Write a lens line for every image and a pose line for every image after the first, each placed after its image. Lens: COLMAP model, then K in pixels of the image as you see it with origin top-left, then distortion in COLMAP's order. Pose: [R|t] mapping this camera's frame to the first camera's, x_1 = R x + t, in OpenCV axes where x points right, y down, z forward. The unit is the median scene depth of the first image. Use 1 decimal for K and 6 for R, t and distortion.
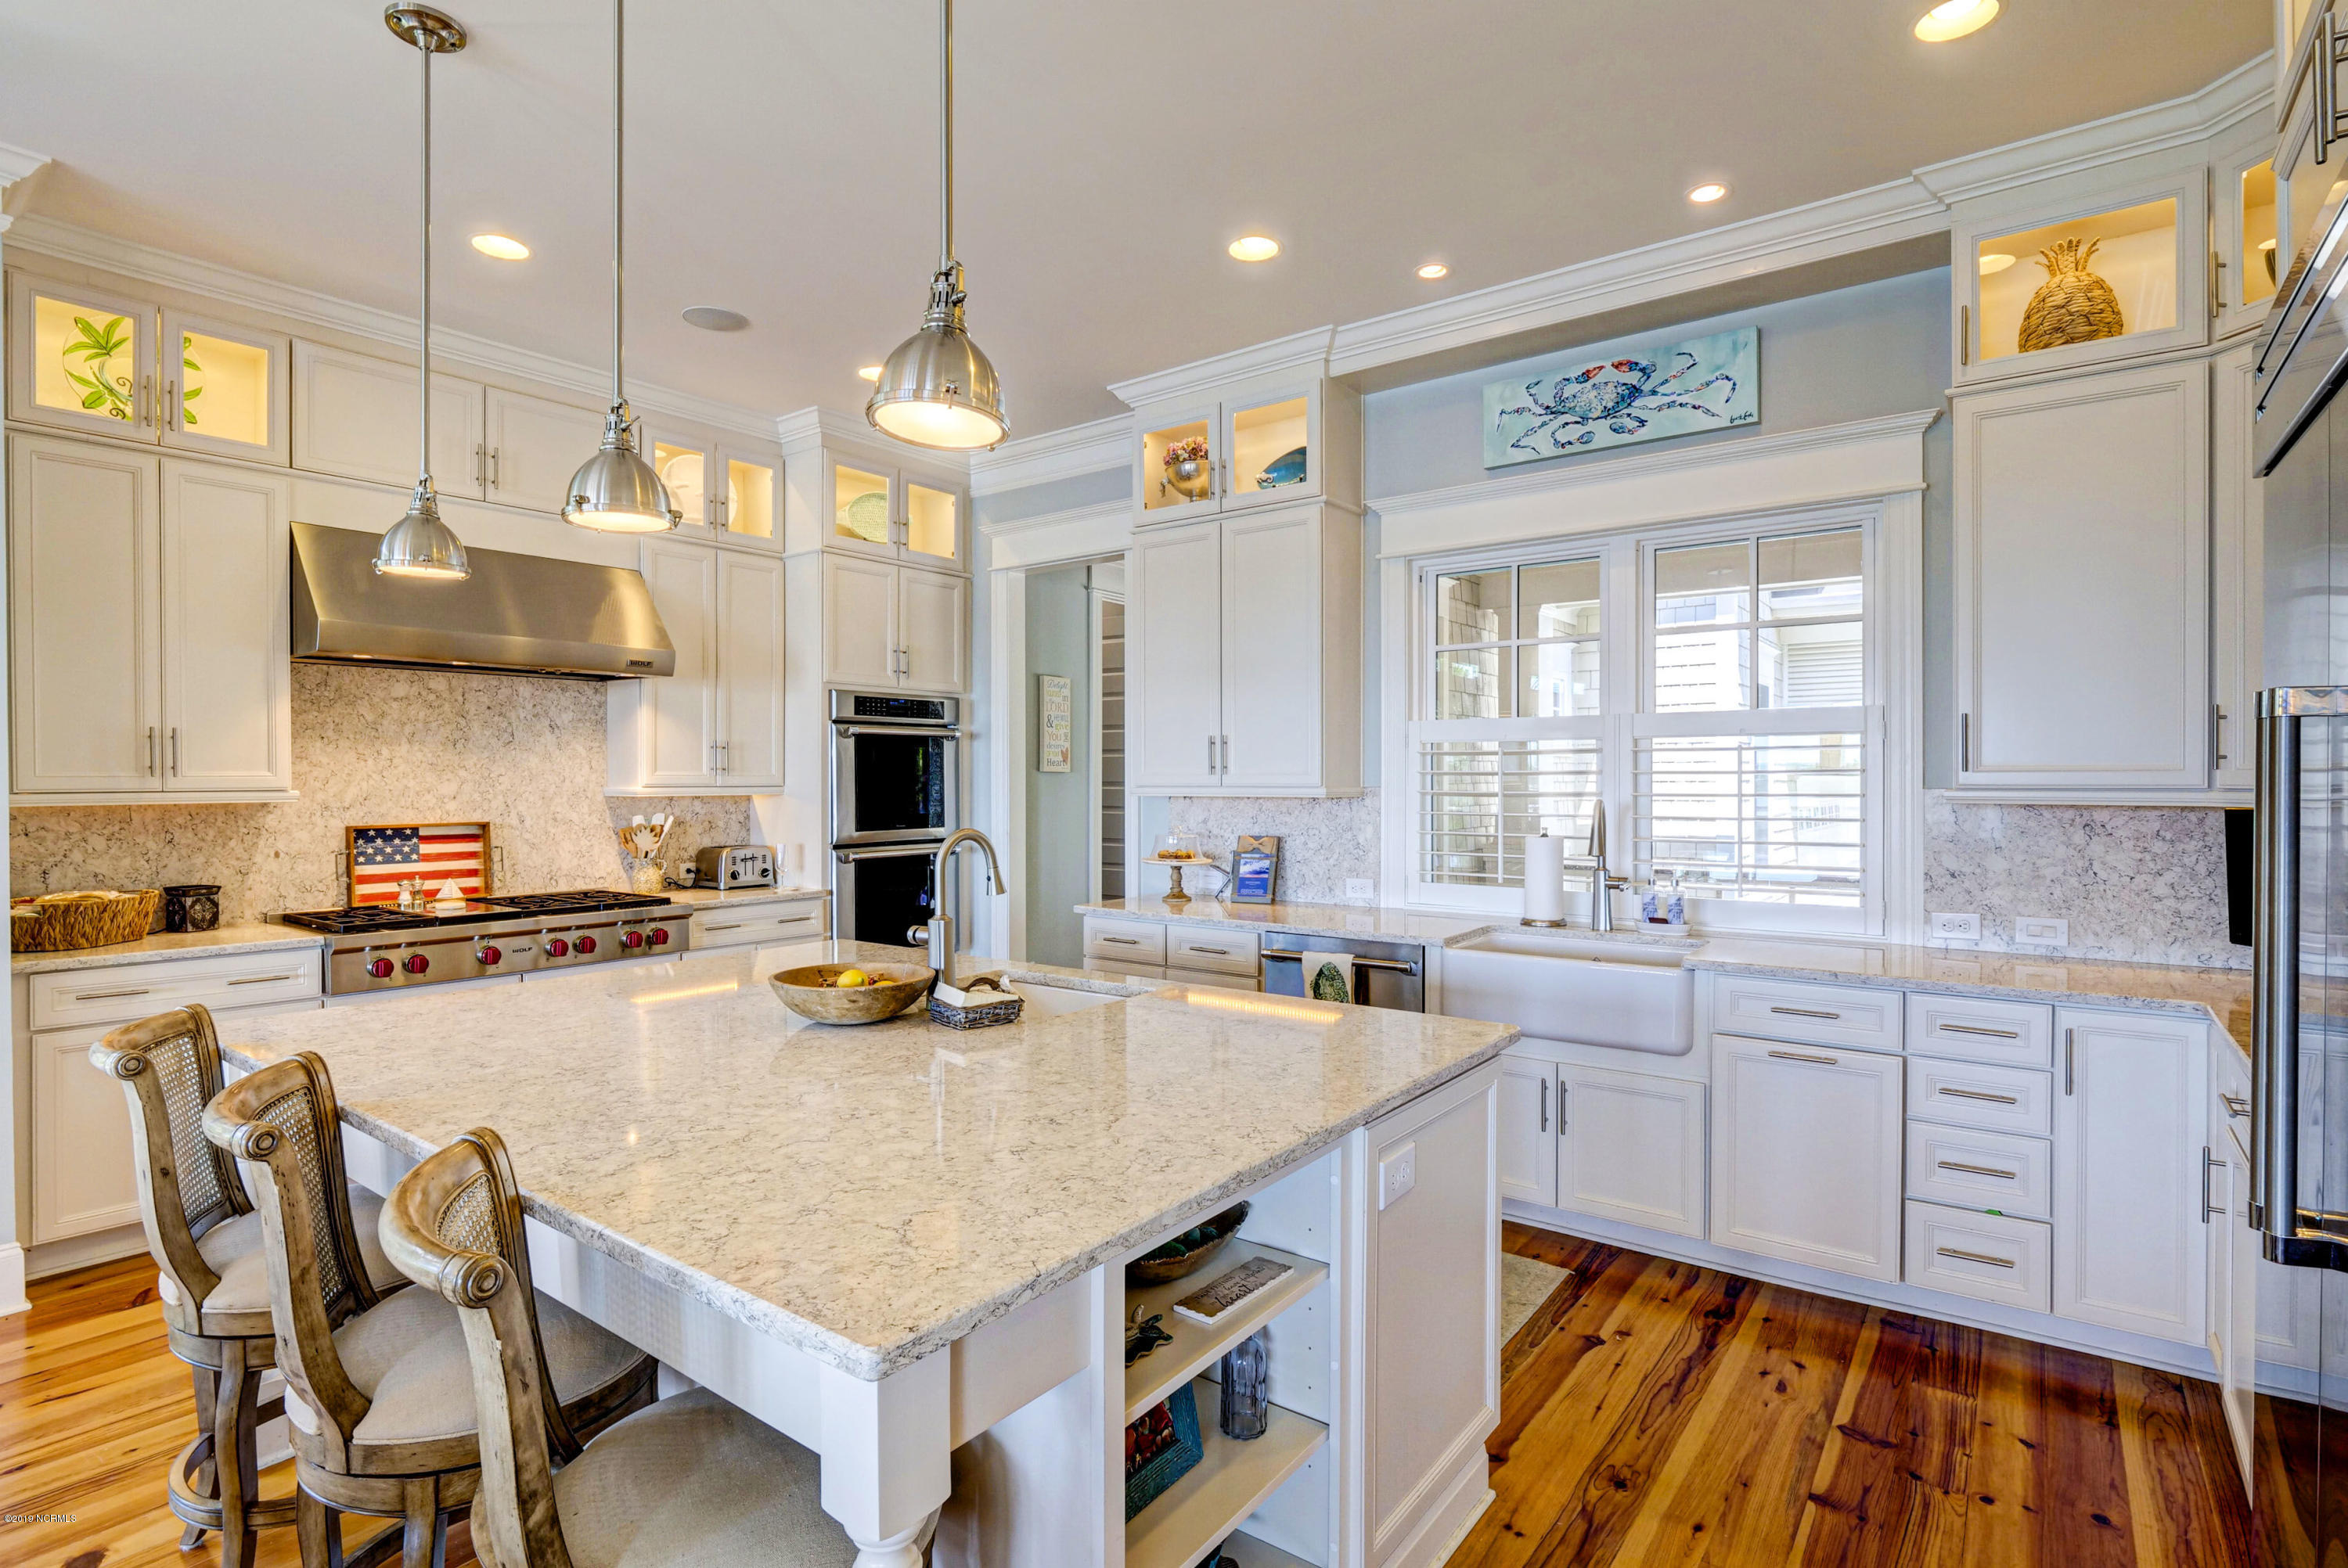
lens RADIAL K [[1150.5, 0, 1176.1], [0, 1150.5, 784.2], [0, 0, 1]] dist [-0.007433, -0.000358]
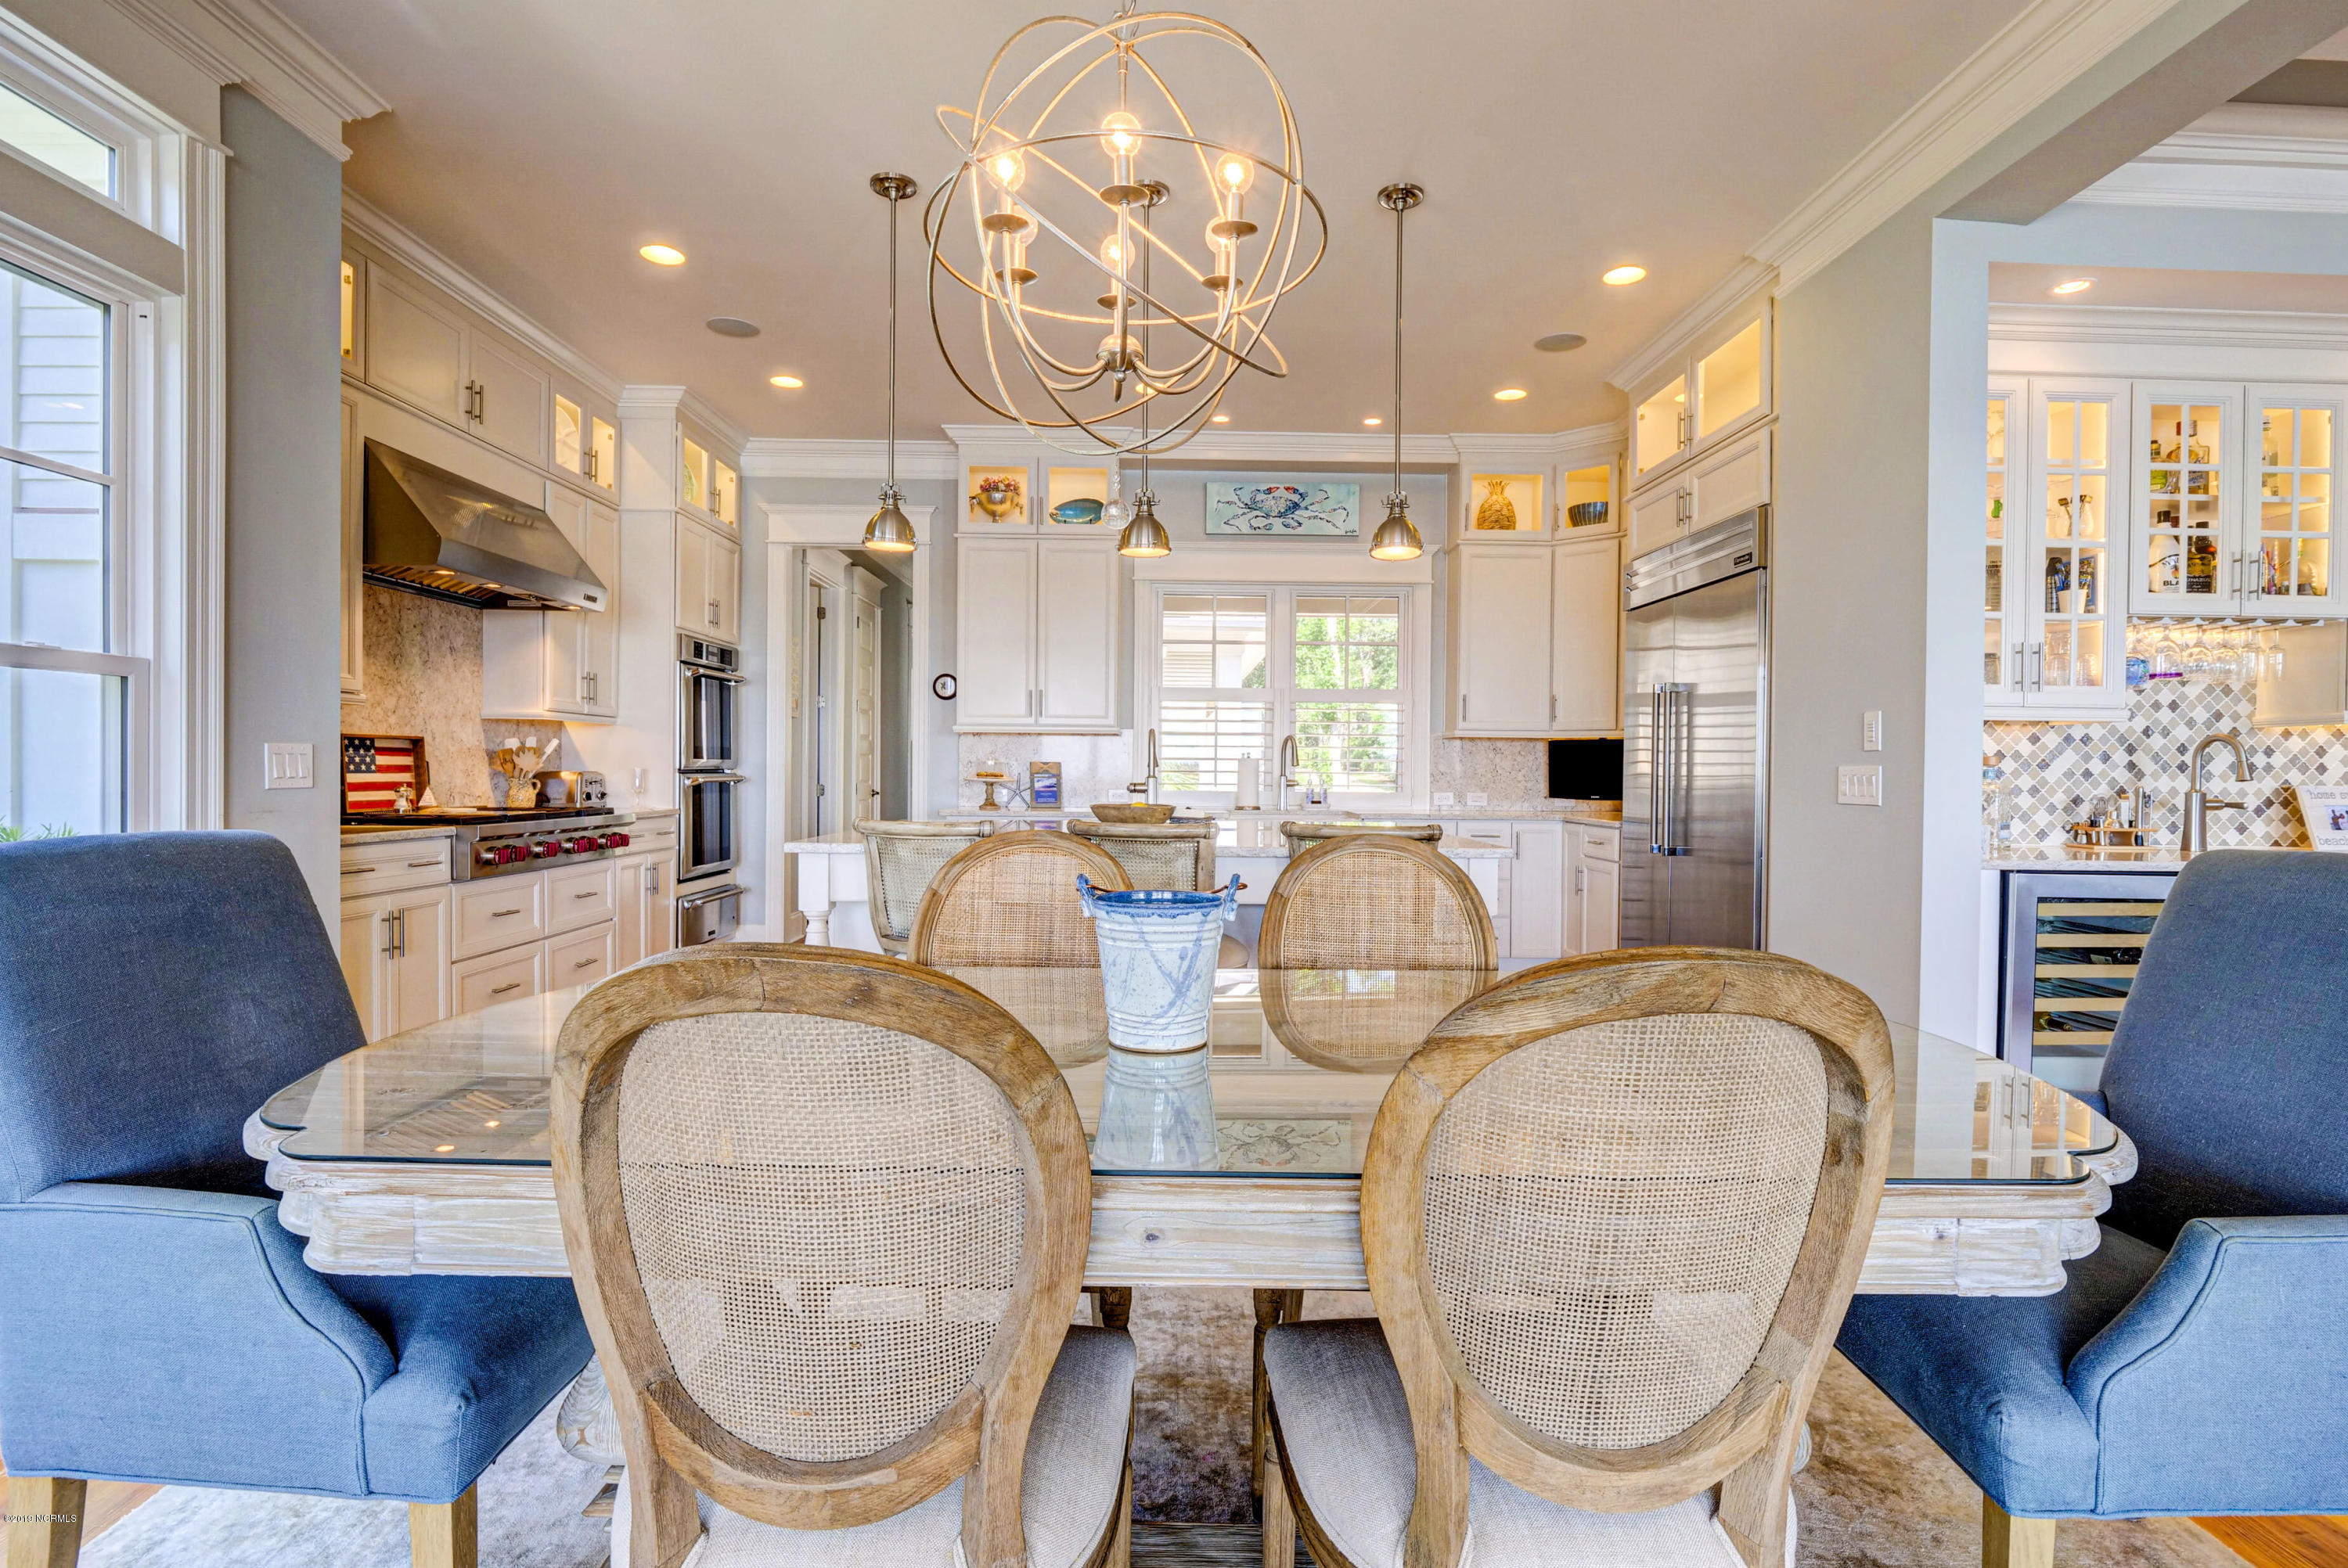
lens RADIAL K [[1150.5, 0, 1176.1], [0, 1150.5, 784.2], [0, 0, 1]] dist [-0.007433, -0.000358]
pose [[0.784100, 0.001431, 0.620633, -0.739204], [-0.008007, 0.999937, 0.007810, 0.064683], [-0.620583, -0.011094, 0.784062, -0.242491]]
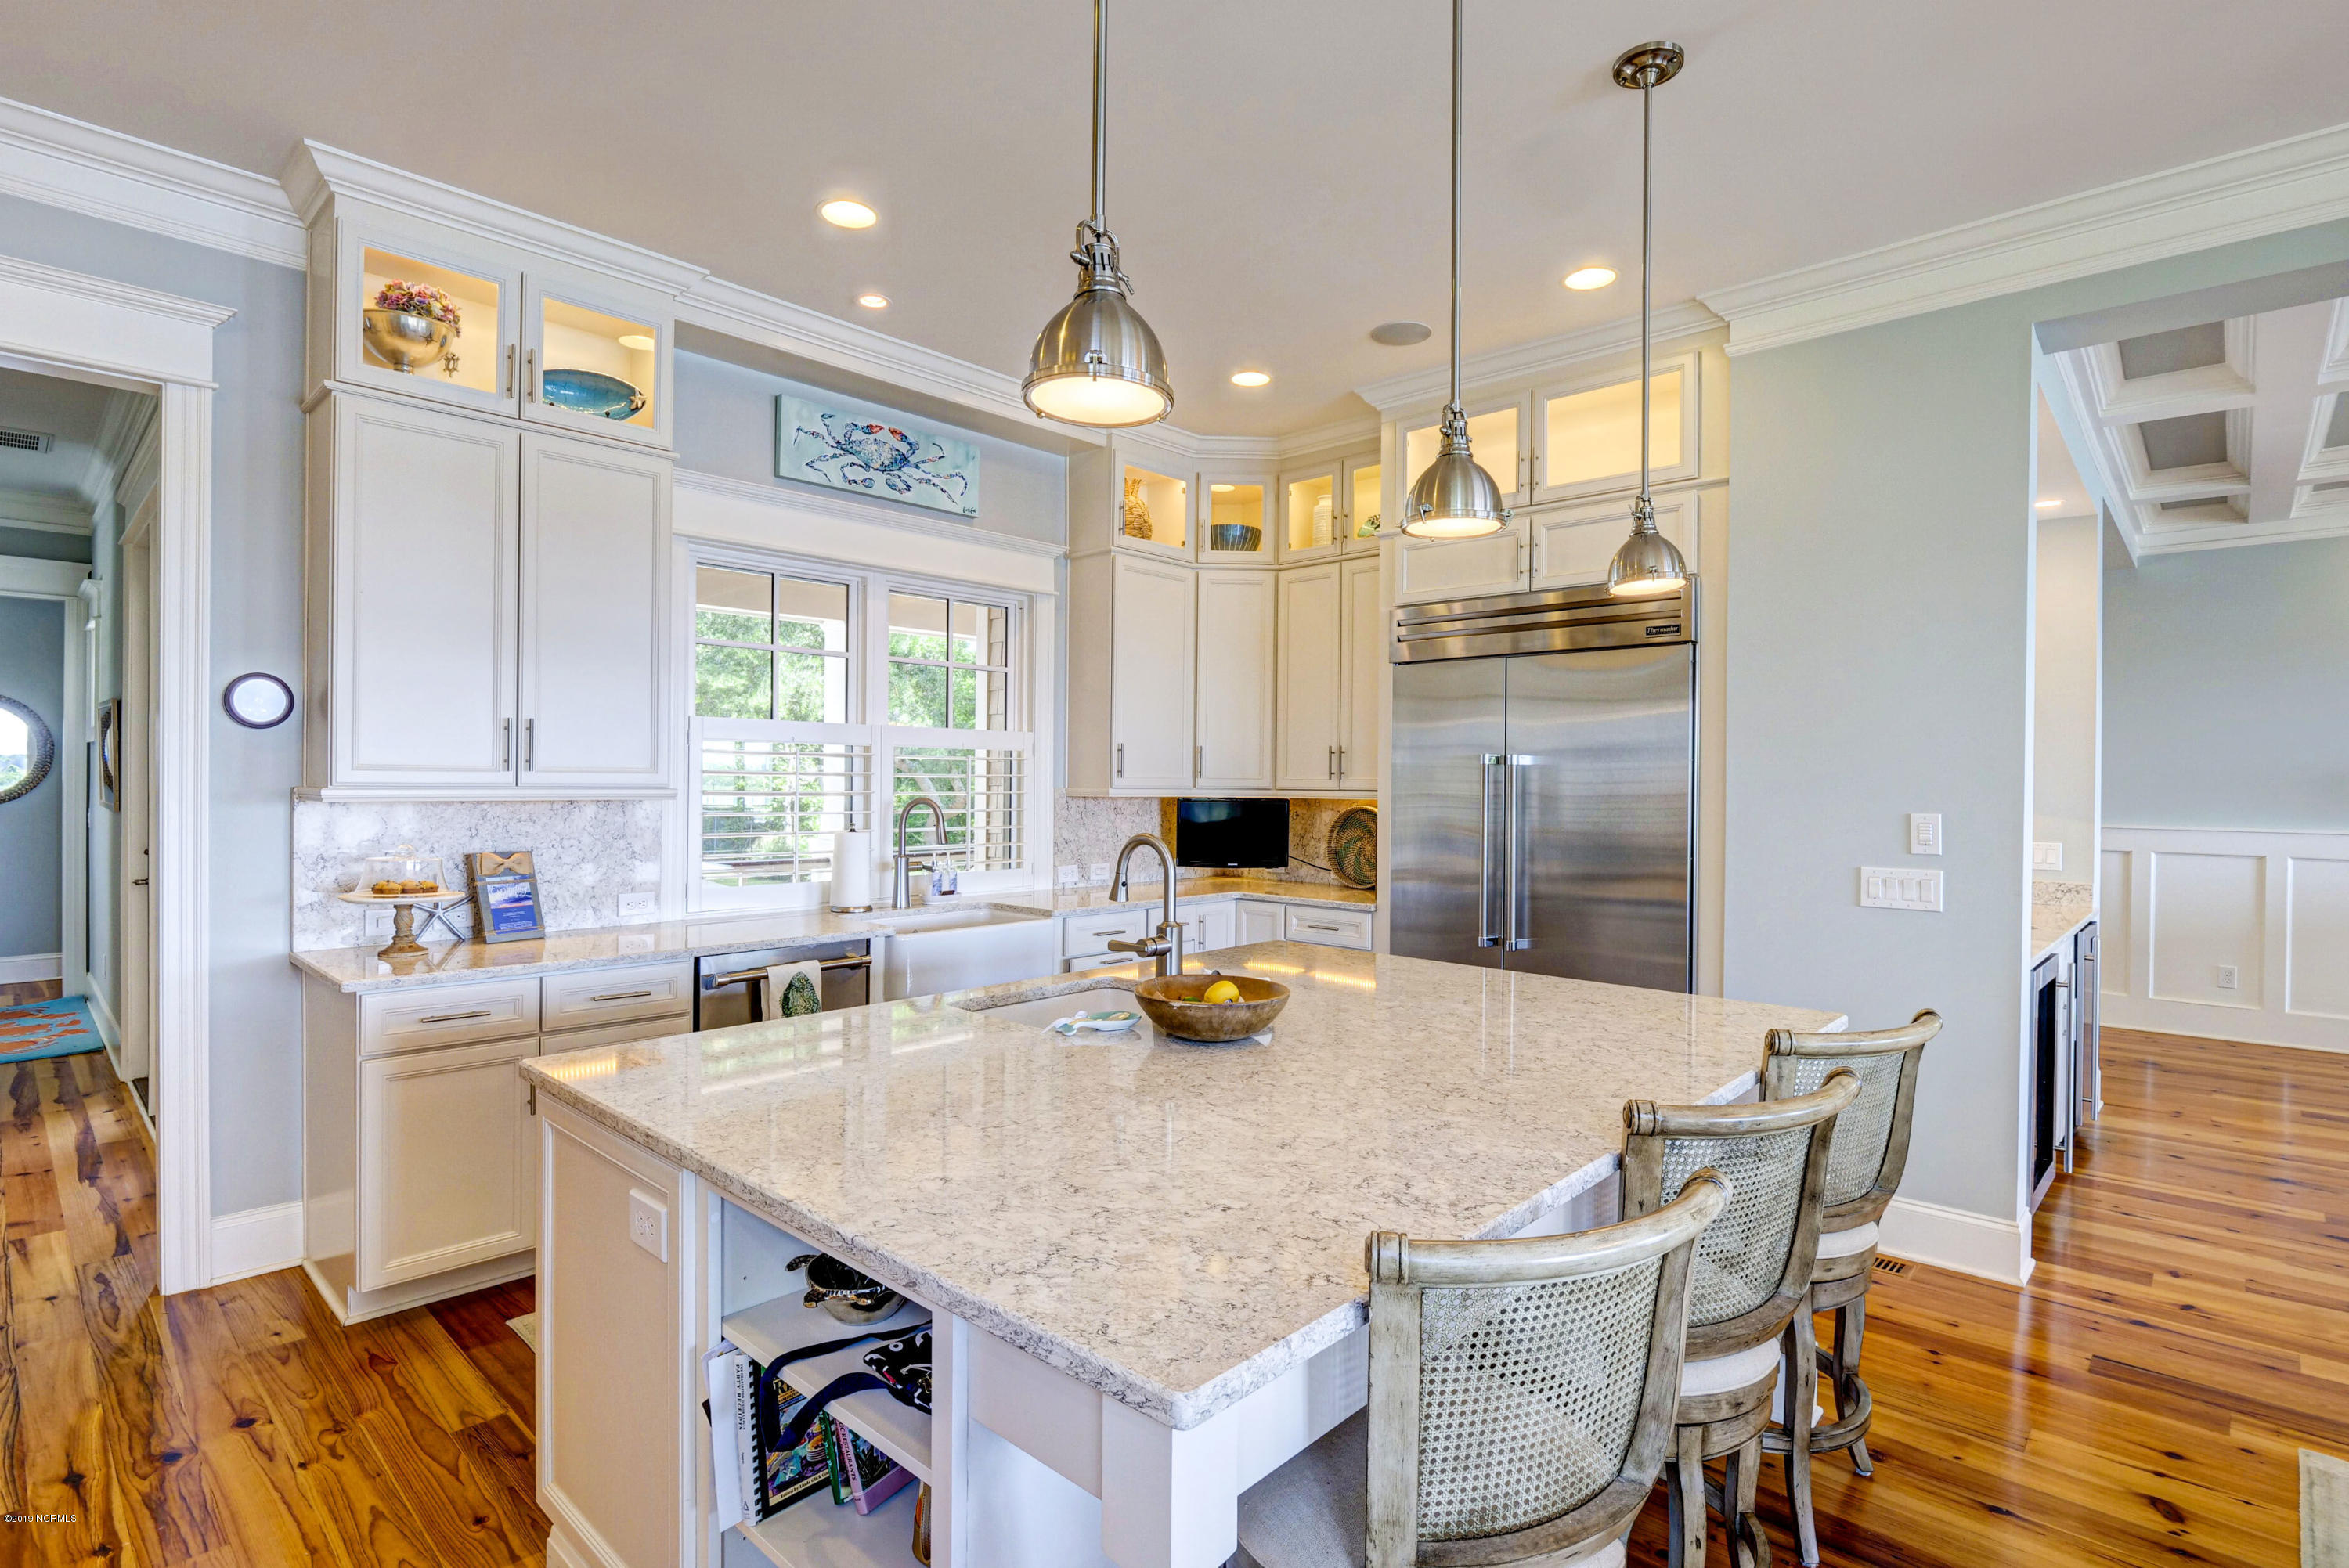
lens RADIAL K [[1142.4, 0, 1182.4], [0, 1142.4, 786.9], [0, 0, 1]] dist [-0.011112, -0.001939]
pose [[0.105176, -0.001940, 0.994452, -0.669573], [-0.004445, 0.999987, 0.002421, -0.001849], [-0.994444, -0.004675, 0.105167, 0.510777]]
